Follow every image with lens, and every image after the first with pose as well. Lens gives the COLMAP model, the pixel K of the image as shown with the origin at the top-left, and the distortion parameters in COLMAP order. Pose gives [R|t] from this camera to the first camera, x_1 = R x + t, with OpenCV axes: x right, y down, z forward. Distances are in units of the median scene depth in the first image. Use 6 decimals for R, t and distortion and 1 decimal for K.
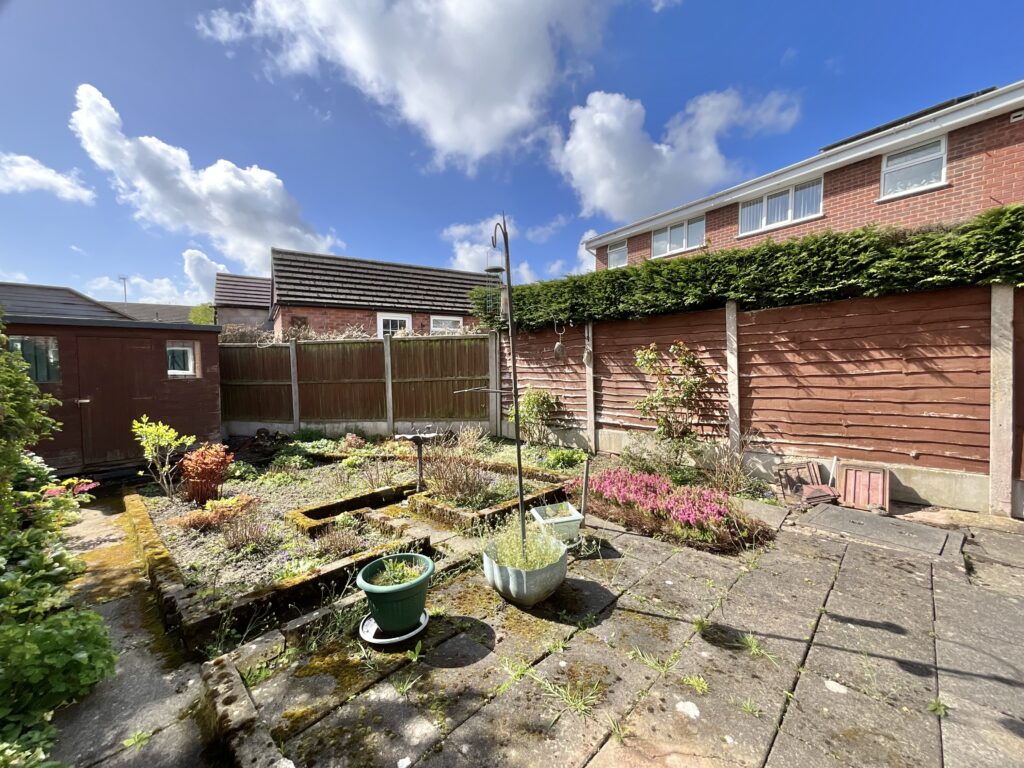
lens RADIAL K [[413.7, 0, 510.4], [0, 413.7, 384.6], [0, 0, 1]] dist [0.000729, 0.000025]
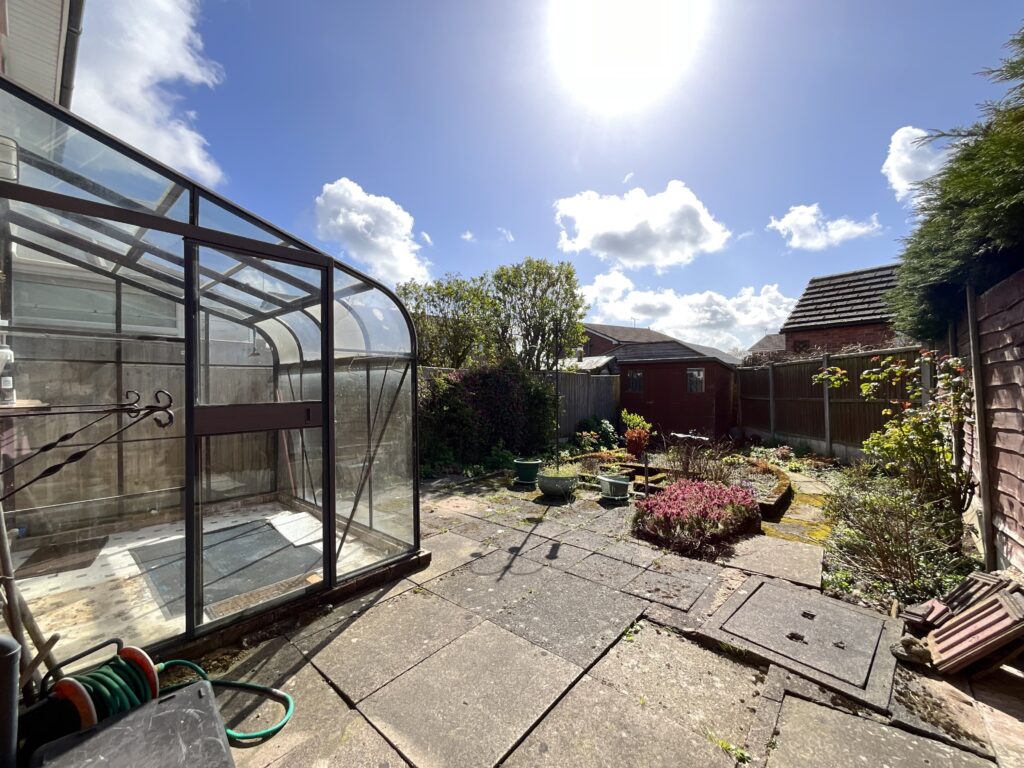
lens RADIAL K [[410.3, 0, 513.8], [0, 410.3, 384.0], [0, 0, 1]] dist [0.000322, 0.000019]
pose [[0.067947, 0.002904, -0.997685, 1.177097], [-0.046509, 0.998918, -0.000260, -0.024899], [0.996604, 0.046419, 0.068008, 0.347830]]
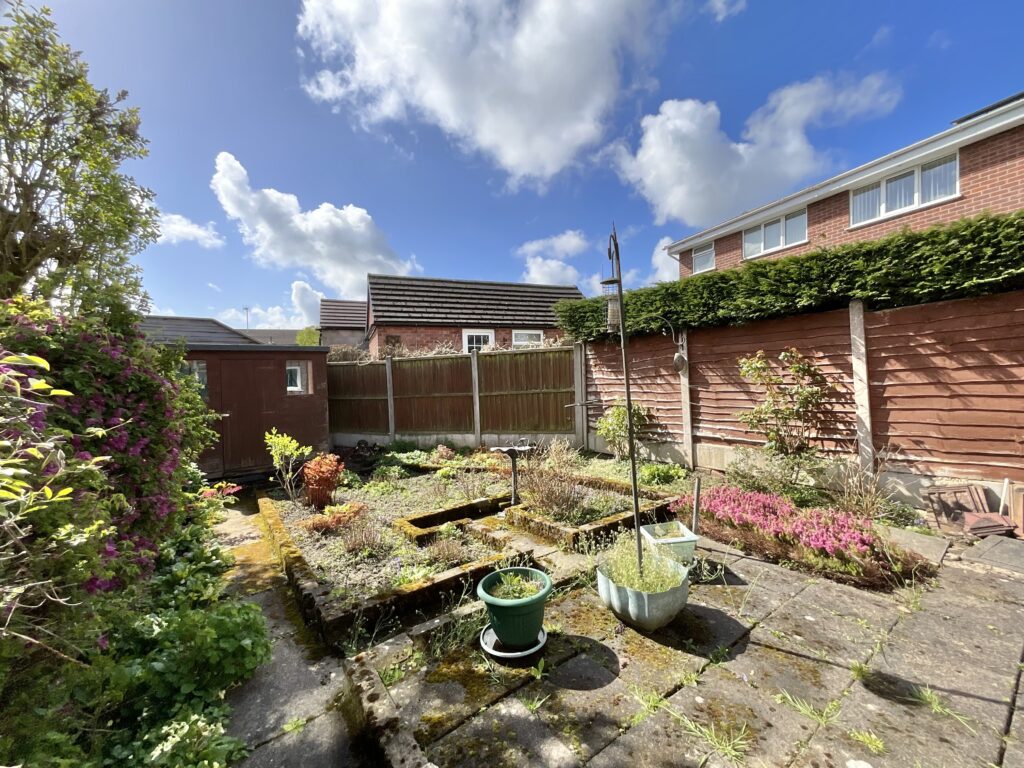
lens RADIAL K [[413.7, 0, 510.4], [0, 413.7, 384.6], [0, 0, 1]] dist [0.000729, 0.000025]
pose [[0.984089, -0.016376, -0.176917, -0.048605], [0.011122, 0.999468, -0.030646, -0.001973], [0.177325, 0.028191, 0.983748, -0.002262]]
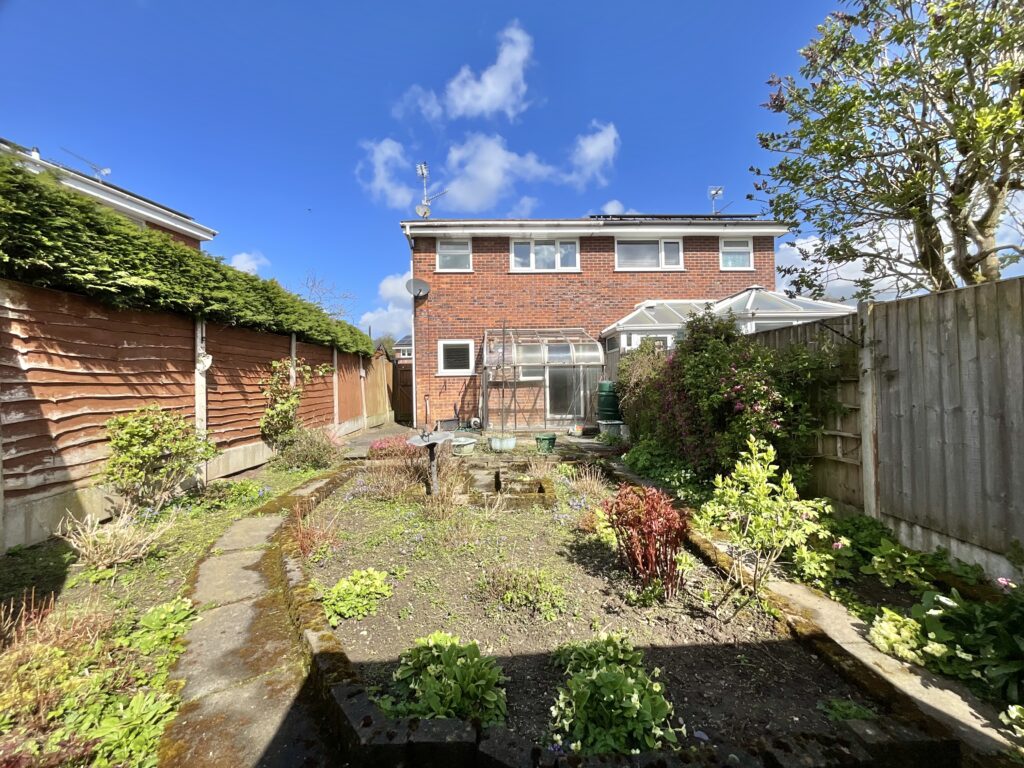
lens RADIAL K [[413.7, 0, 510.4], [0, 413.7, 384.6], [0, 0, 1]] dist [0.000729, 0.000025]
pose [[-0.732323, 0.026713, 0.680433, -1.087808], [0.064540, 0.997455, 0.030304, -0.018574], [-0.677892, 0.066107, -0.732183, 1.689141]]
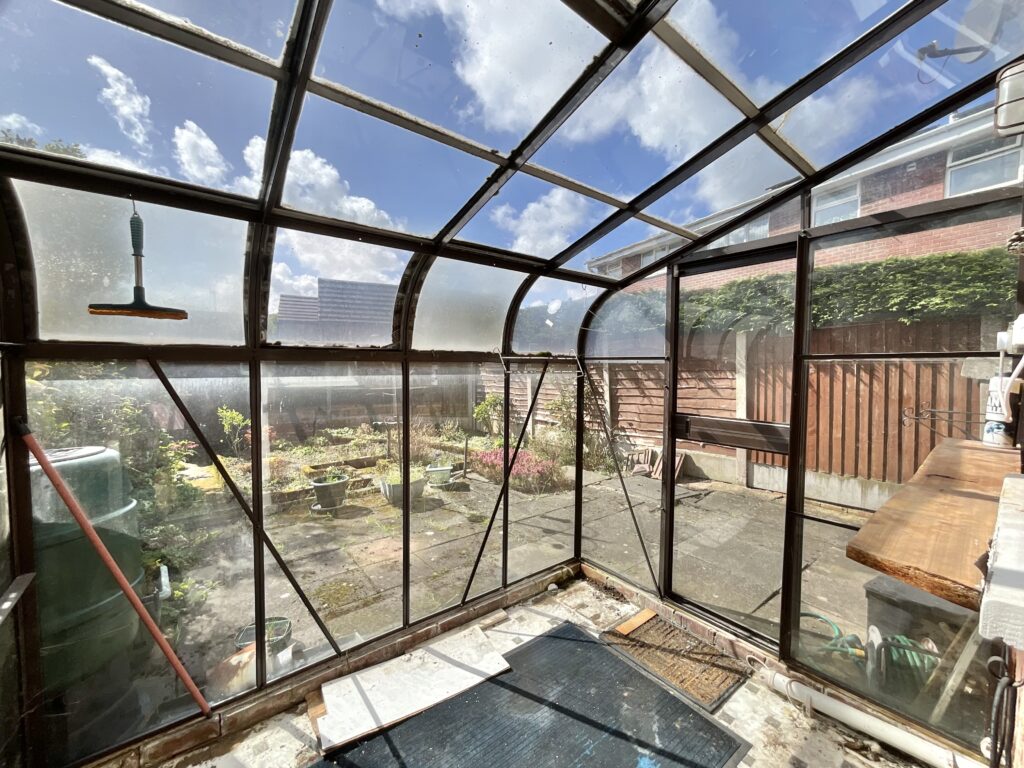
lens RADIAL K [[413.7, 0, 510.4], [0, 413.7, 384.6], [0, 0, 1]] dist [0.000729, 0.000025]
pose [[0.991939, 0.018882, -0.125300, 0.428264], [-0.019576, 0.999799, -0.004308, -0.019285], [0.125194, 0.006726, 0.992109, -0.466639]]
